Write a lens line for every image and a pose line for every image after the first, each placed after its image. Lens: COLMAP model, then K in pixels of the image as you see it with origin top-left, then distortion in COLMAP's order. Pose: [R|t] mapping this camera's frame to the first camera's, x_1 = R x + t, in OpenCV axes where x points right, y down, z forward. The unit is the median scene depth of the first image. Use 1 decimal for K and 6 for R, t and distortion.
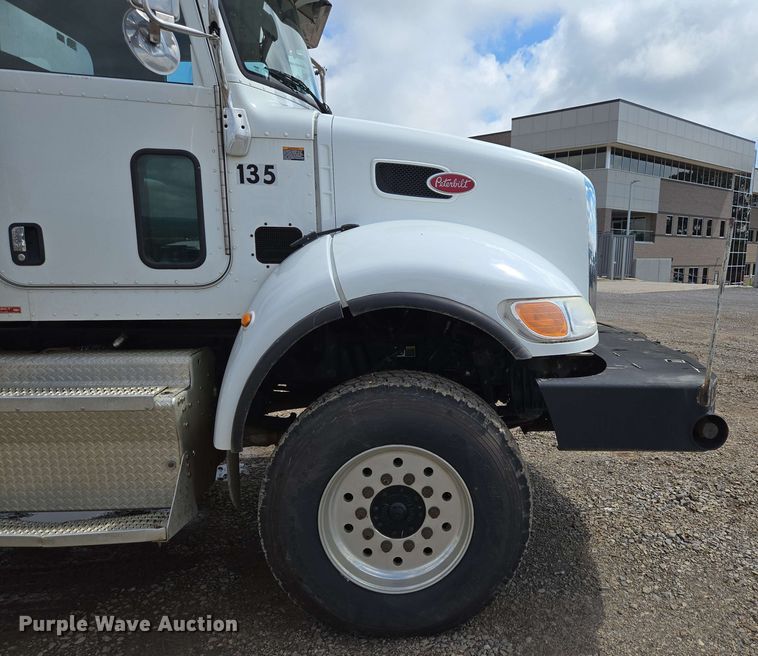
lens RADIAL K [[628.9, 0, 459.8], [0, 628.9, 357.2], [0, 0, 1]] dist [0.054346, -0.028855]
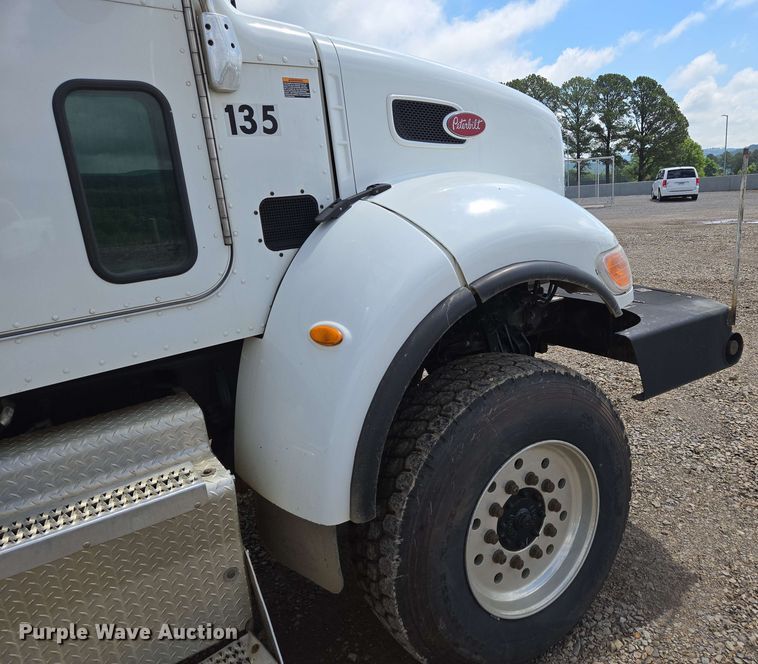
lens RADIAL K [[598.9, 0, 452.9], [0, 598.9, 342.2], [0, 0, 1]] dist [0.055108, -0.031151]
pose [[0.844420, -0.210467, 0.492604, -0.506818], [0.172753, 0.977444, 0.121486, -0.099875], [-0.507061, -0.017487, 0.861732, 0.337030]]
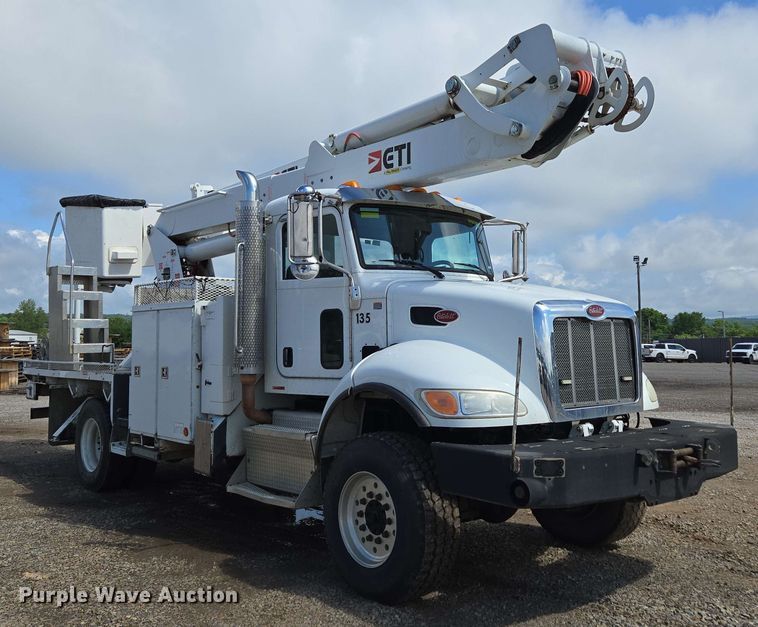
lens RADIAL K [[763.5, 0, 384.0], [0, 763.5, 310.1], [0, 0, 1]] dist [0.024130, 0.000000]
pose [[0.595133, -0.053359, -0.801854, 1.480070], [-0.131853, 0.977788, -0.162928, 0.039176], [0.792737, 0.202691, 0.574878, -0.220880]]
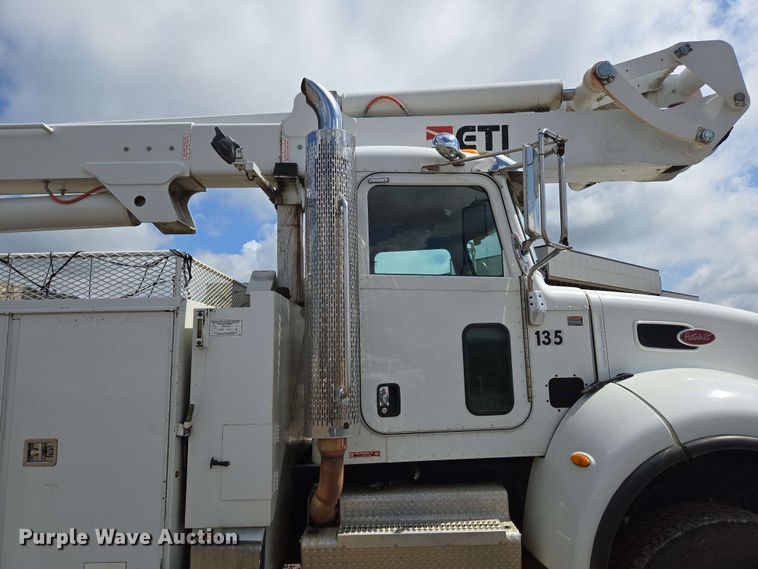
lens RADIAL K [[520.2, 0, 373.9], [0, 520.2, 283.7], [0, 0, 1]] dist [0.052225, -0.033156]
pose [[0.995035, -0.049418, -0.086392, -0.576879], [0.019275, 0.947270, -0.319855, -0.060024], [0.097643, 0.316602, 0.943520, -0.069775]]
